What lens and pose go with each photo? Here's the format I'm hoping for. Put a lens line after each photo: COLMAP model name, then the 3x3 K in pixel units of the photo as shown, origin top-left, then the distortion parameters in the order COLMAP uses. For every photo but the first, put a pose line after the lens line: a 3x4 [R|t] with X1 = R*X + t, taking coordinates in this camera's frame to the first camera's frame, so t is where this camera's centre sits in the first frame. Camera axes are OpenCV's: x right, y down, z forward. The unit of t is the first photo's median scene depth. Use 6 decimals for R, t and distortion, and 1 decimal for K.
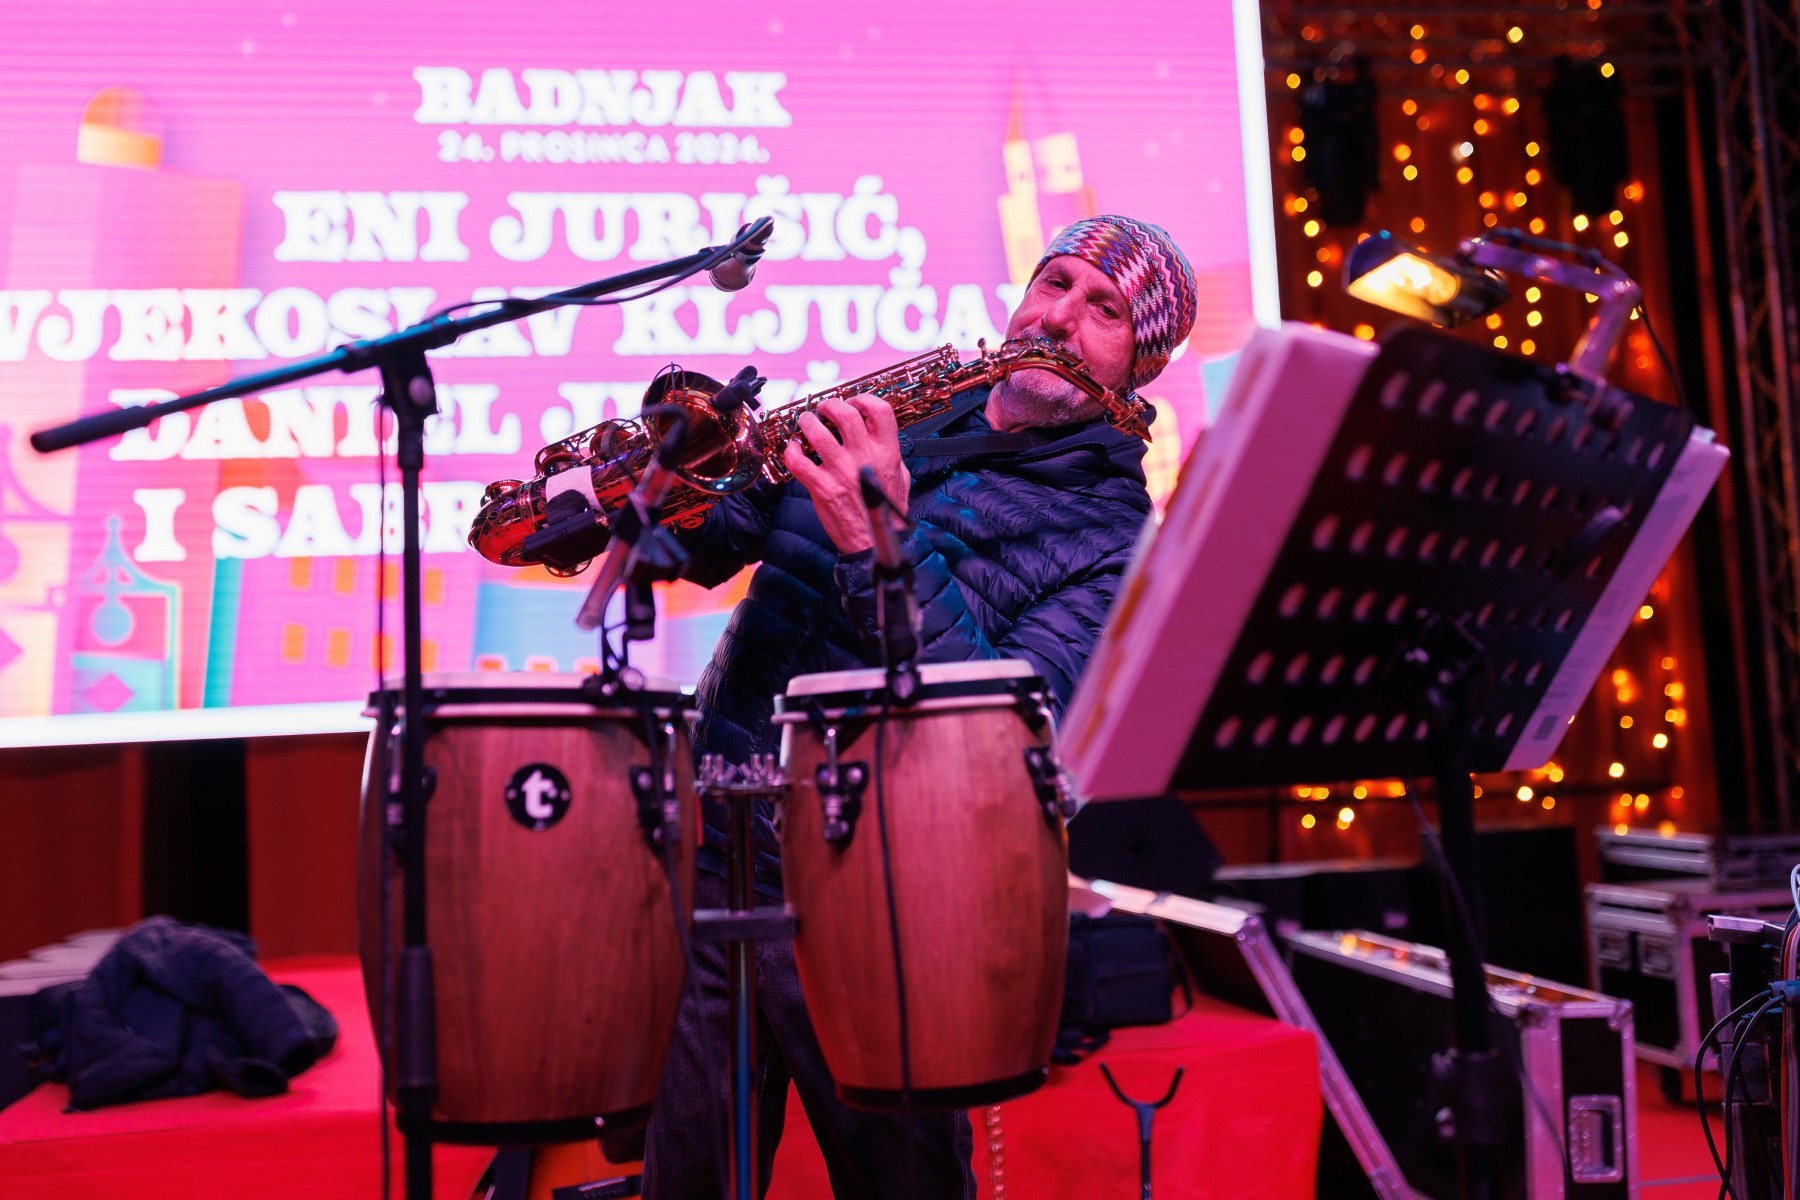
lens RADIAL K [[1801.5, 0, 900.0], [0, 1801.5, 600.0], [0, 0, 1]] dist [0.005142, 0.007747]
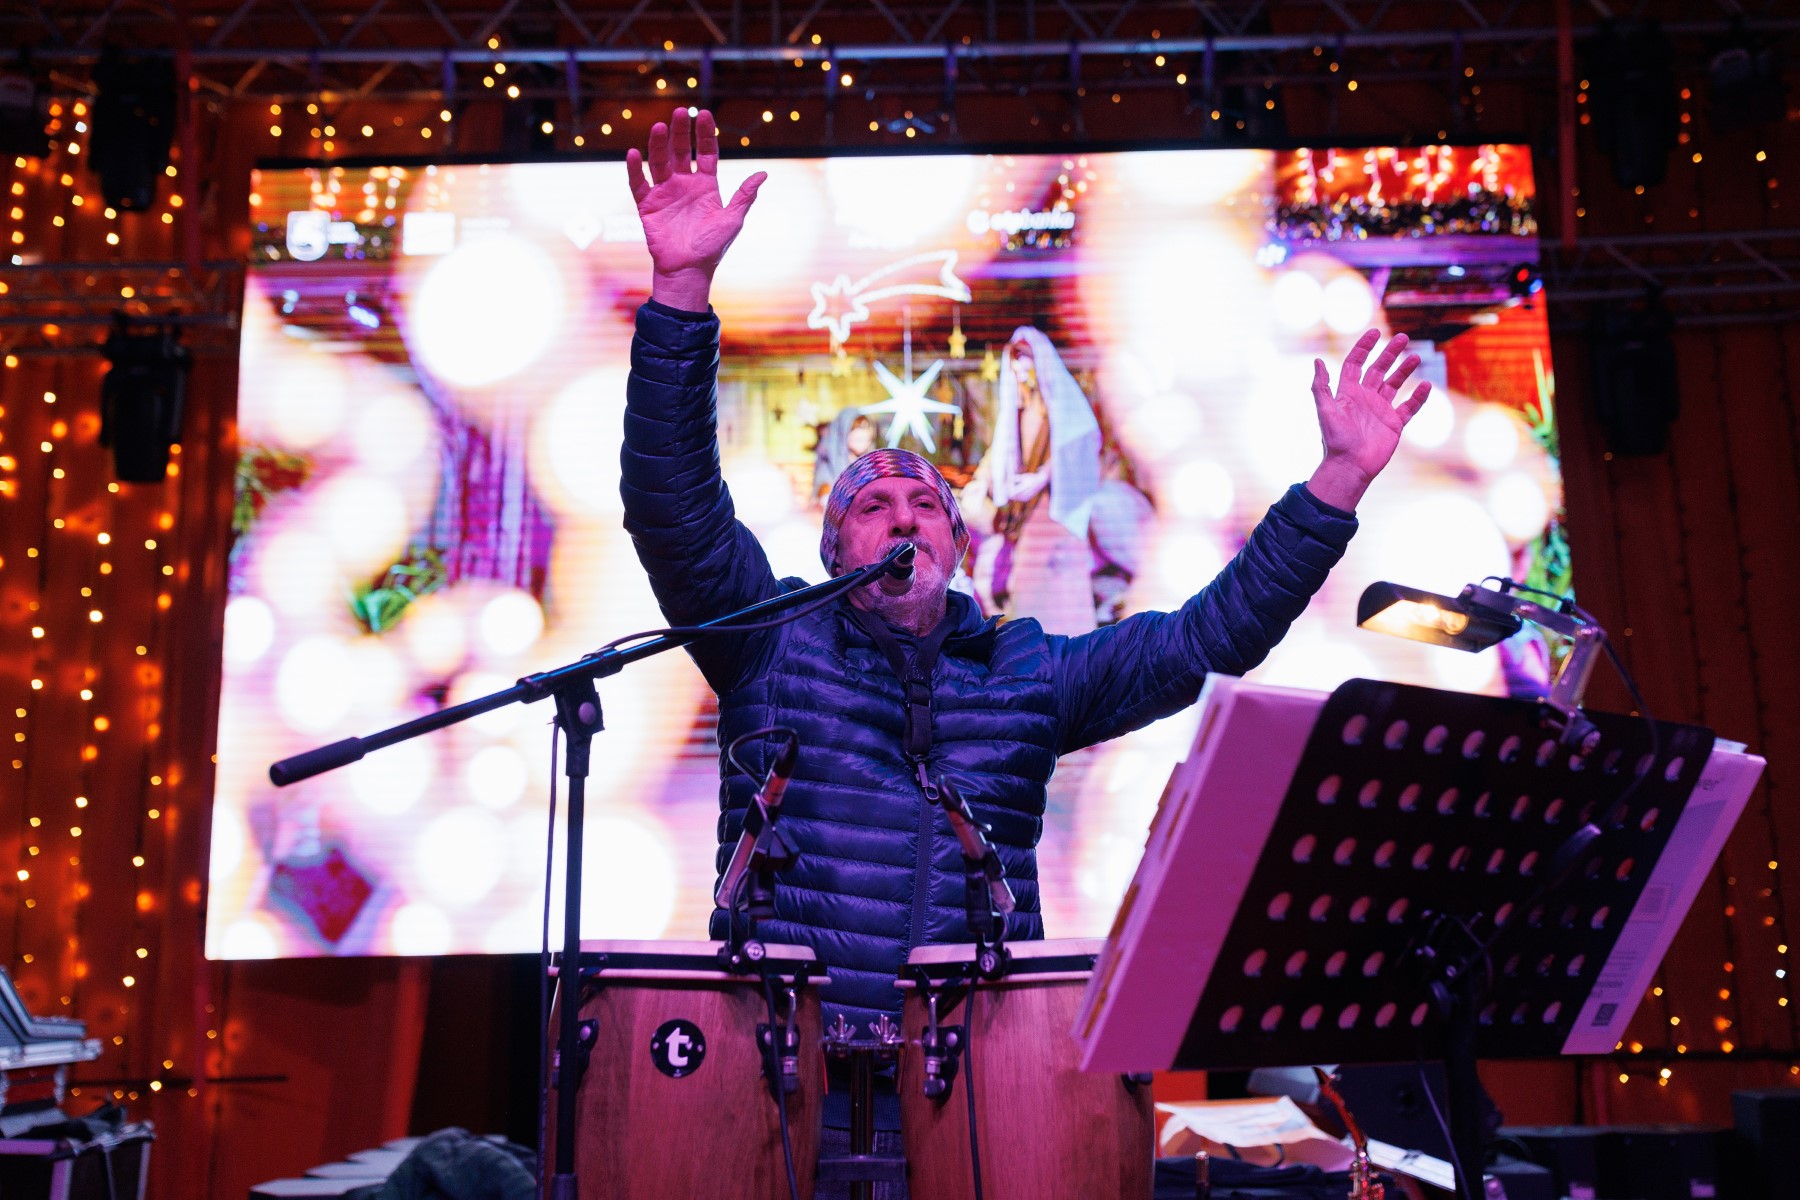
lens RADIAL K [[1801.5, 0, 900.0], [0, 1801.5, 600.0], [0, 0, 1]] dist [0.005142, 0.007747]
pose [[0.983894, -0.006687, -0.178626, 0.153818], [-0.014995, 0.992690, -0.119759, -0.043406], [0.178122, 0.120509, 0.976601, -0.167901]]
